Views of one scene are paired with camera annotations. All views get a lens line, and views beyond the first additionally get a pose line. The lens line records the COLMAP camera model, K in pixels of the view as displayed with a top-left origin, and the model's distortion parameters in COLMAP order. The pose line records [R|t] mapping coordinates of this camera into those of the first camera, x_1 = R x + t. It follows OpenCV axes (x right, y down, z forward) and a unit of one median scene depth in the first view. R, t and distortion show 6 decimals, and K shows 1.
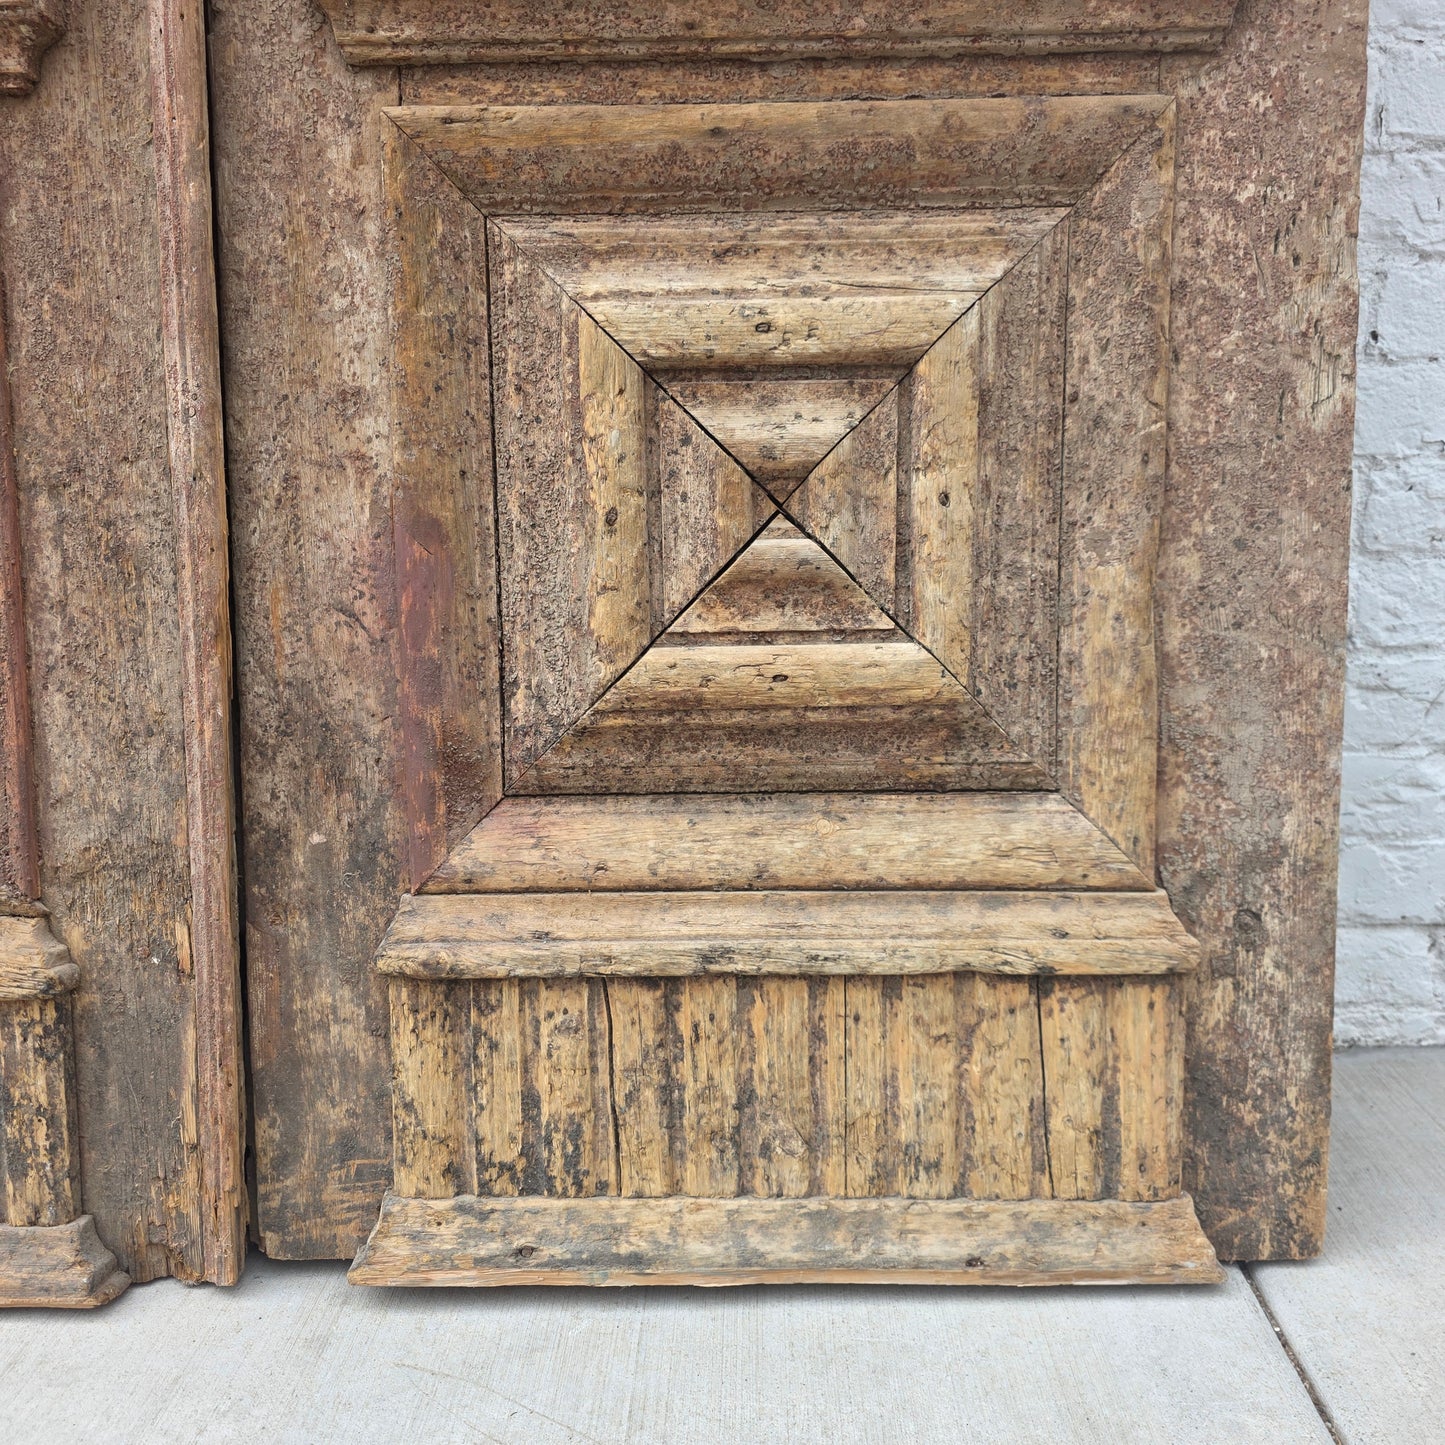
lens RADIAL K [[1276.1, 0, 718.6], [0, 1276.1, 720.9], [0, 0, 1]] dist [0.067821, -0.073119]
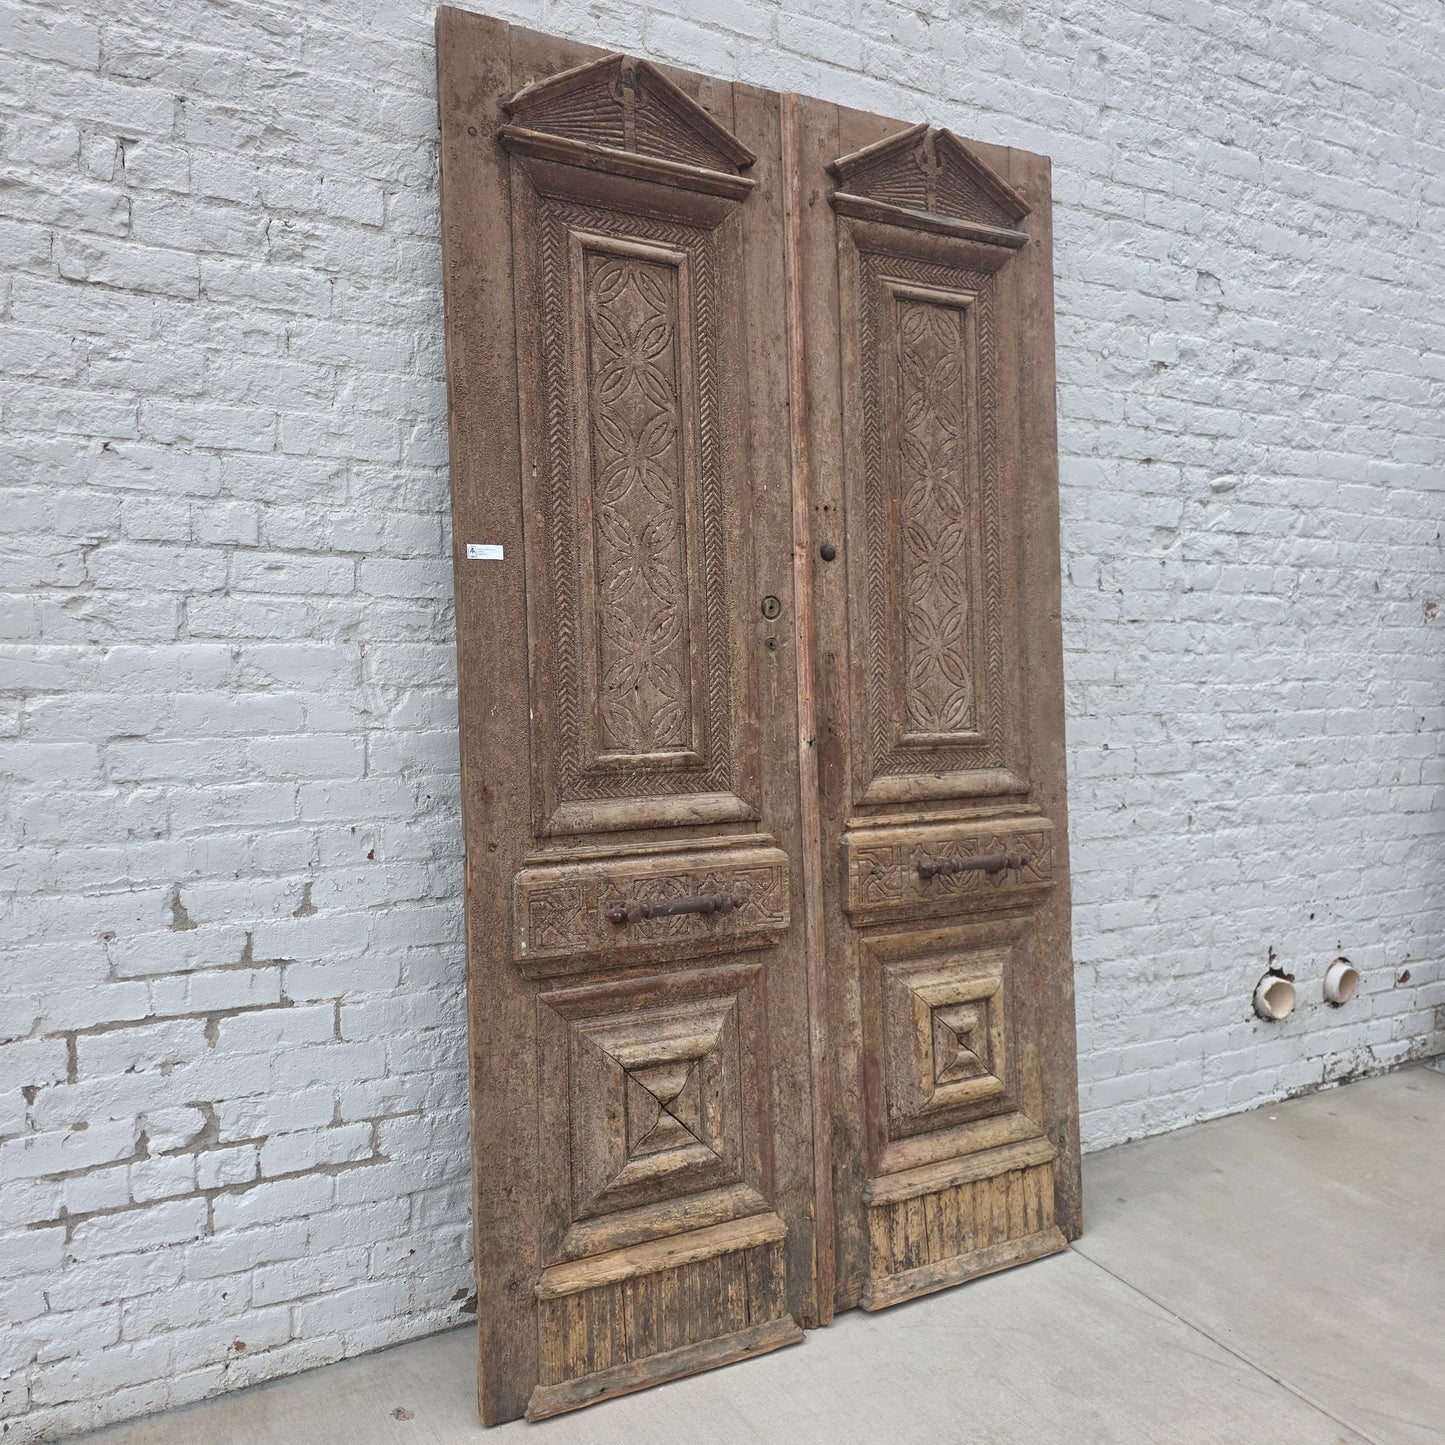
lens RADIAL K [[1276.1, 0, 694.8], [0, 1276.1, 716.9], [0, 0, 1]] dist [0.067821, -0.073119]
pose [[0.861302, -0.018045, 0.507773, -2.235133], [0.072241, 0.993565, -0.087229, -0.761671], [-0.502932, 0.111813, 0.857063, -1.648502]]
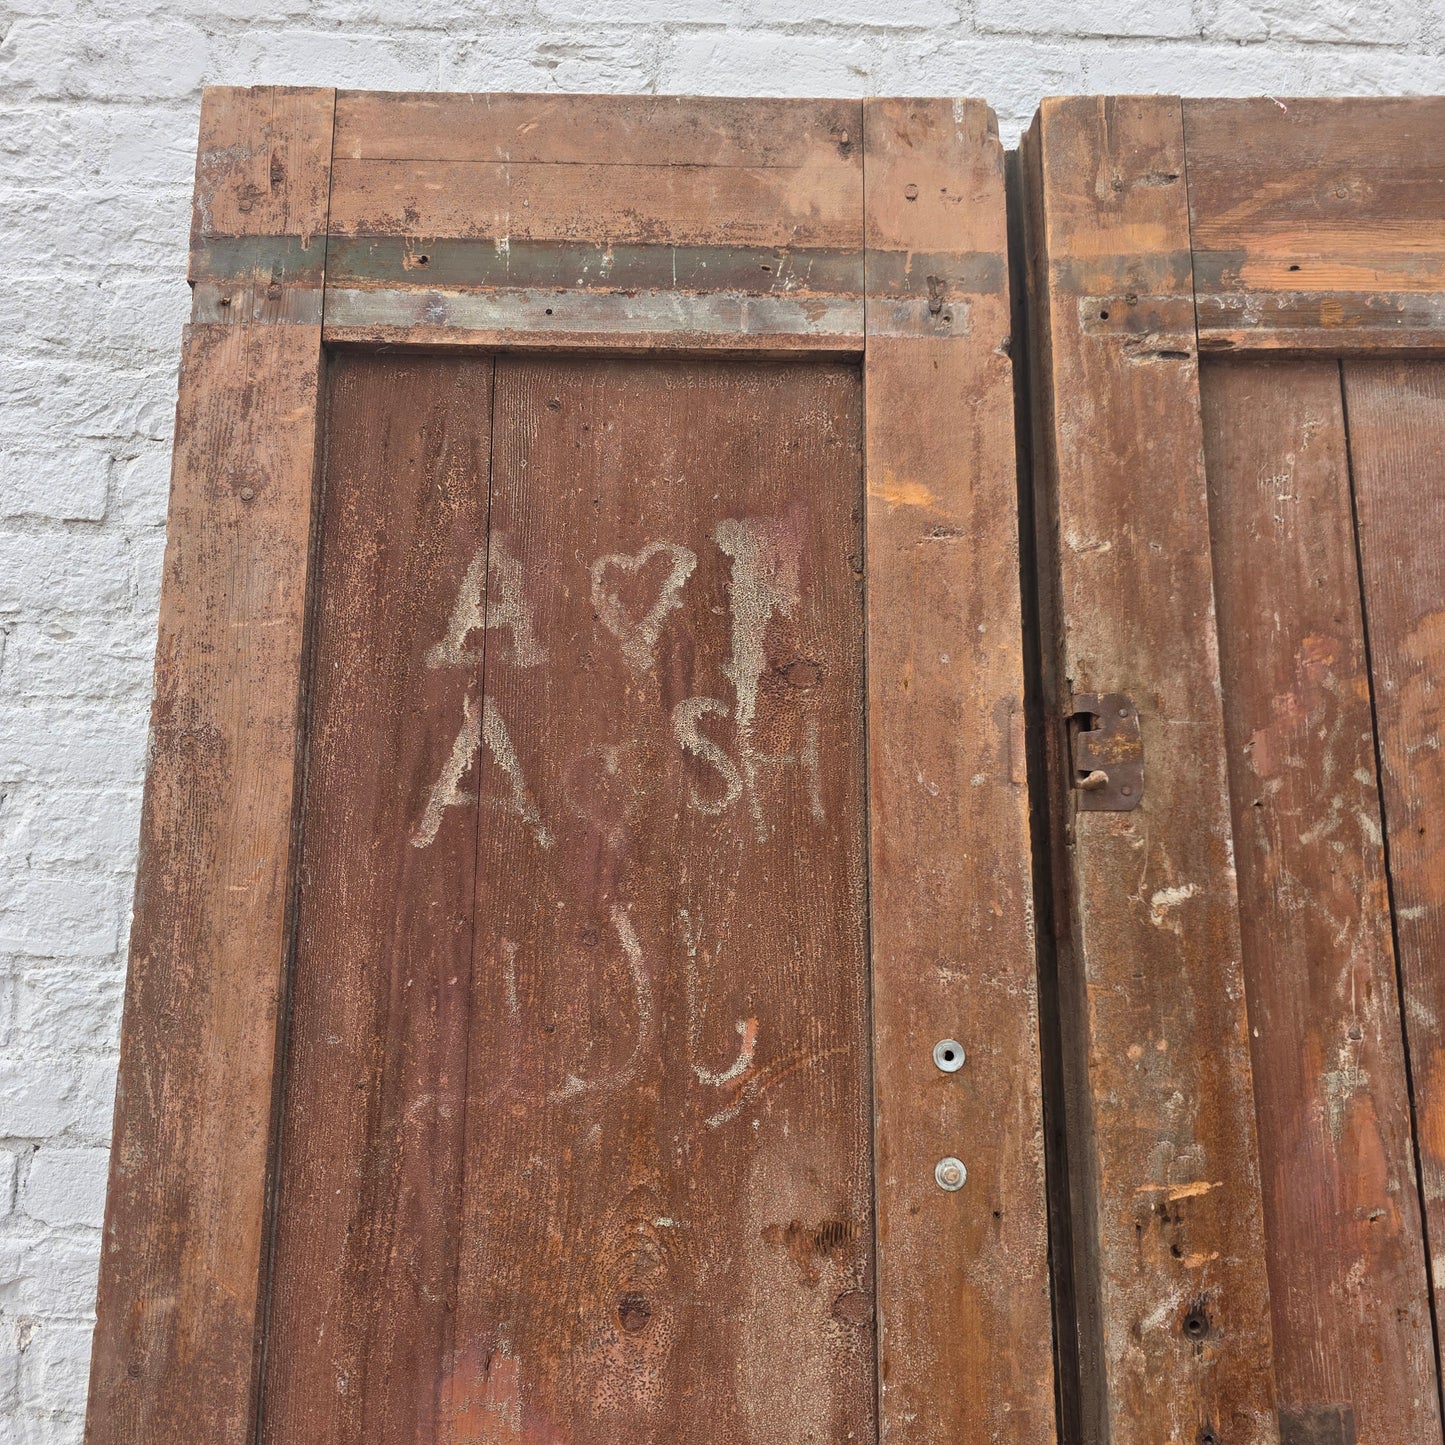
lens RADIAL K [[1276.1, 0, 719.9], [0, 1276.1, 743.6], [0, 0, 1]] dist [0.067821, -0.073119]
pose [[0.999695, 0.022513, 0.010186, -0.692454], [-0.019074, 0.965120, -0.261111, -1.478869], [-0.015709, 0.260837, 0.965255, -0.424246]]
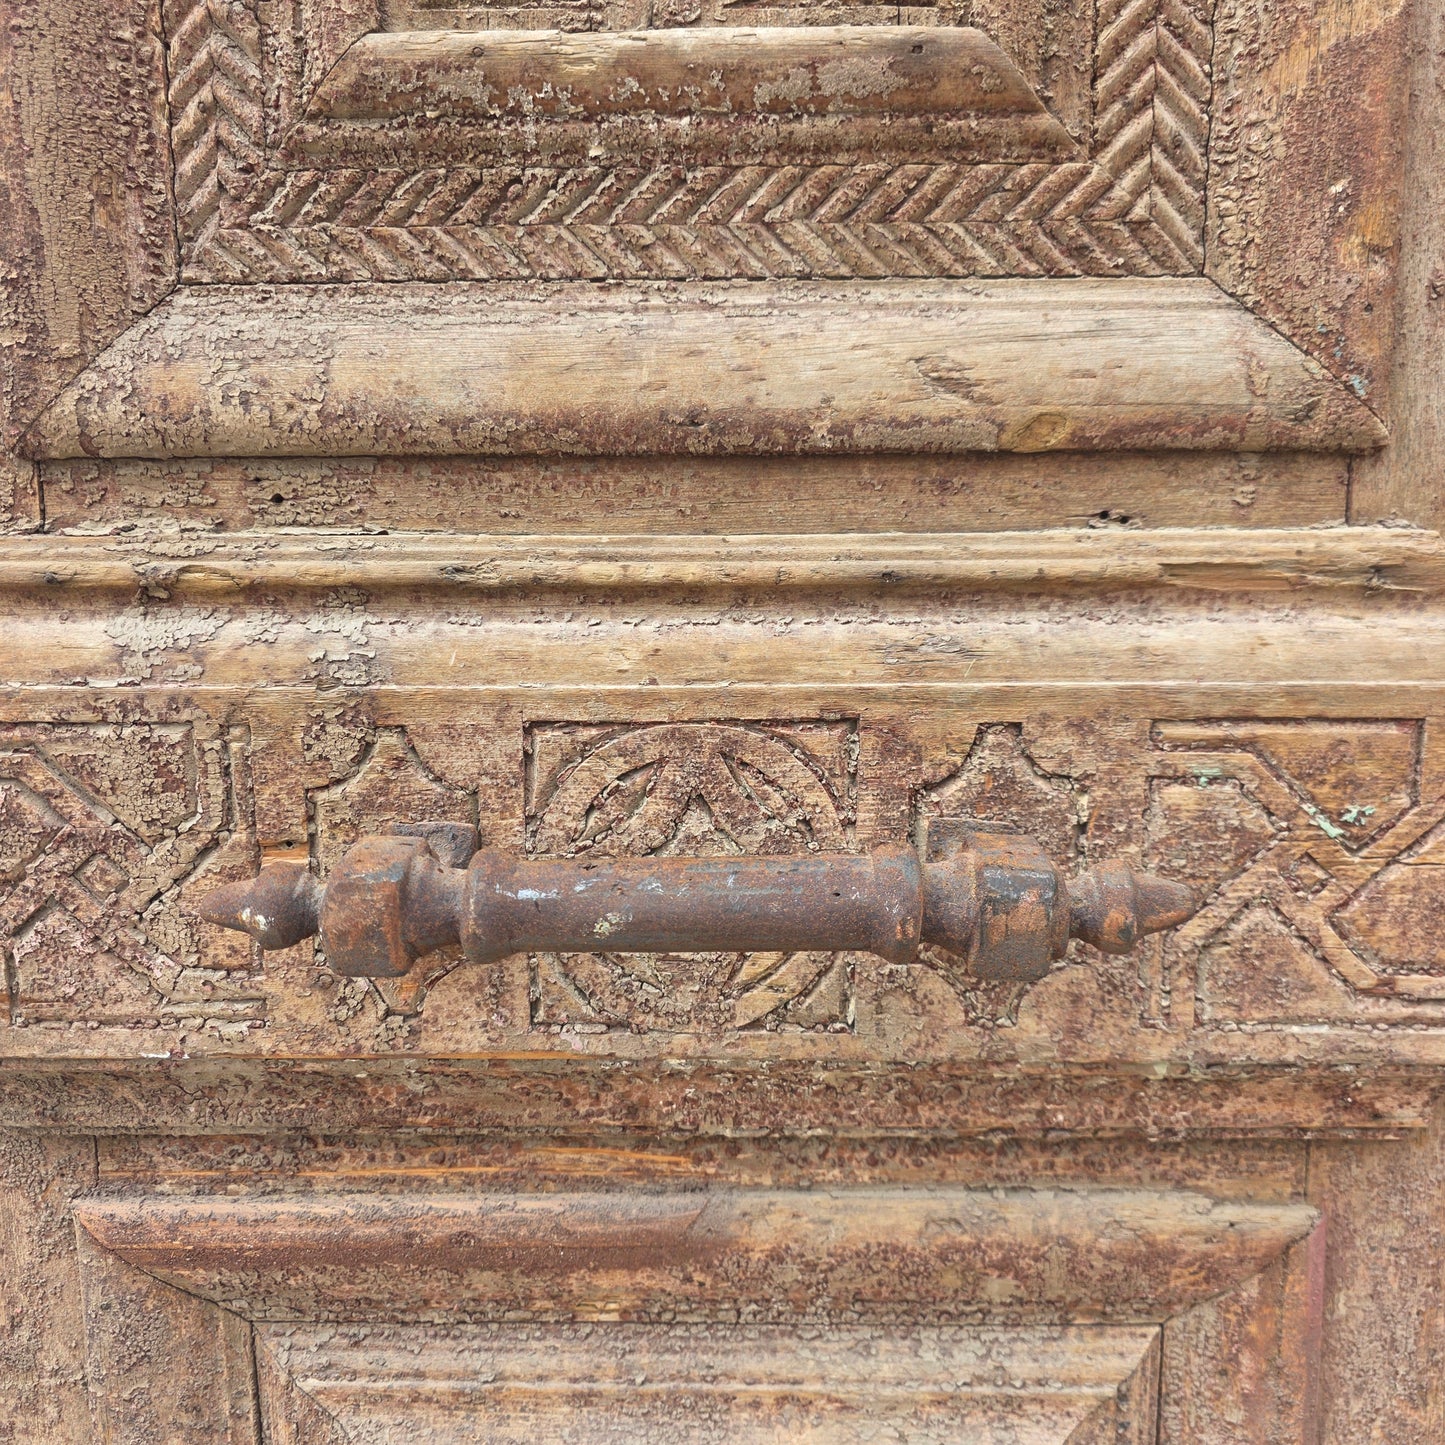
lens RADIAL K [[1276.1, 0, 733.3], [0, 1276.1, 720.2], [0, 0, 1]] dist [0.067821, -0.073119]
pose [[0.999940, -0.001921, 0.010808, -0.821797], [0.001395, 0.998825, 0.048448, -0.683578], [-0.010888, -0.048430, 0.998767, 0.386065]]
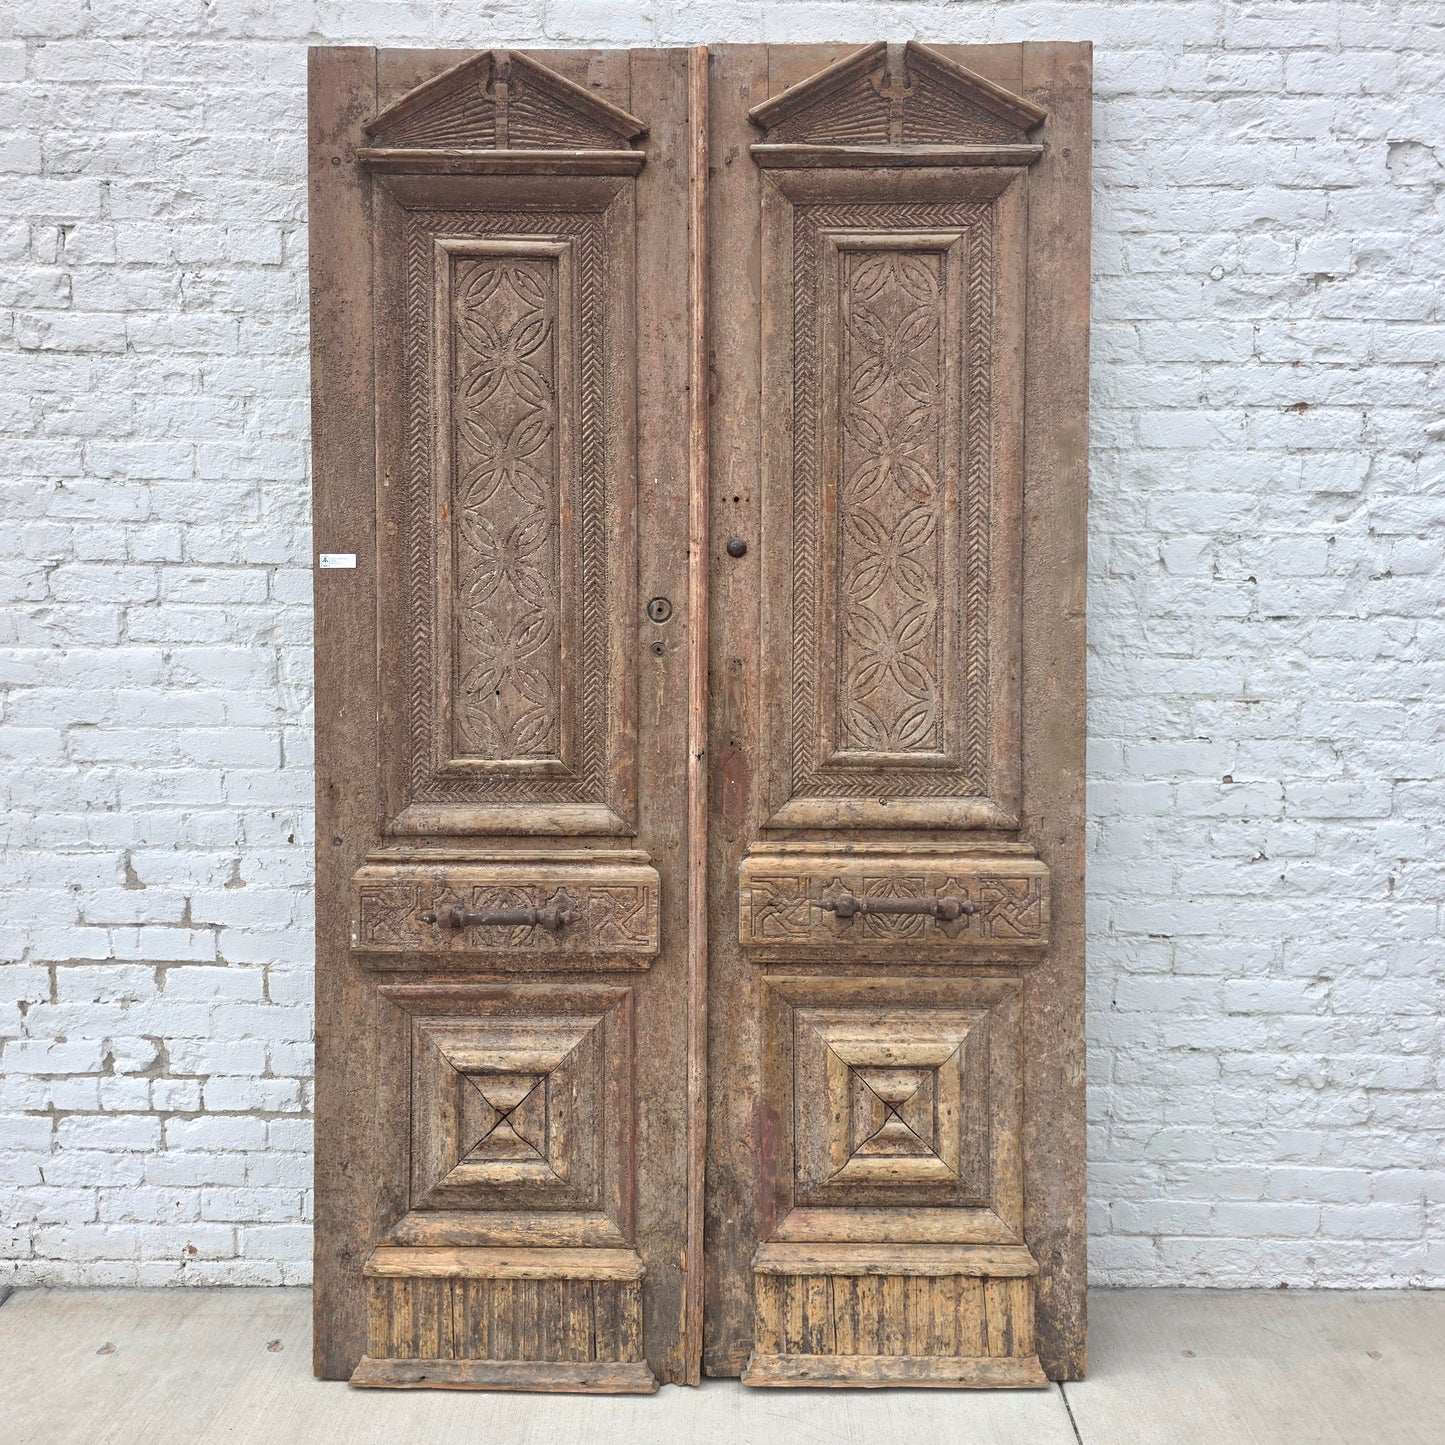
lens RADIAL K [[1276.1, 0, 717.5], [0, 1276.1, 727.5], [0, 0, 1]] dist [0.067821, -0.073119]
pose [[0.999918, 0.010231, 0.007643, -0.380472], [-0.009542, 0.996315, -0.085242, -0.771843], [-0.008487, 0.085162, 0.996331, -1.976959]]
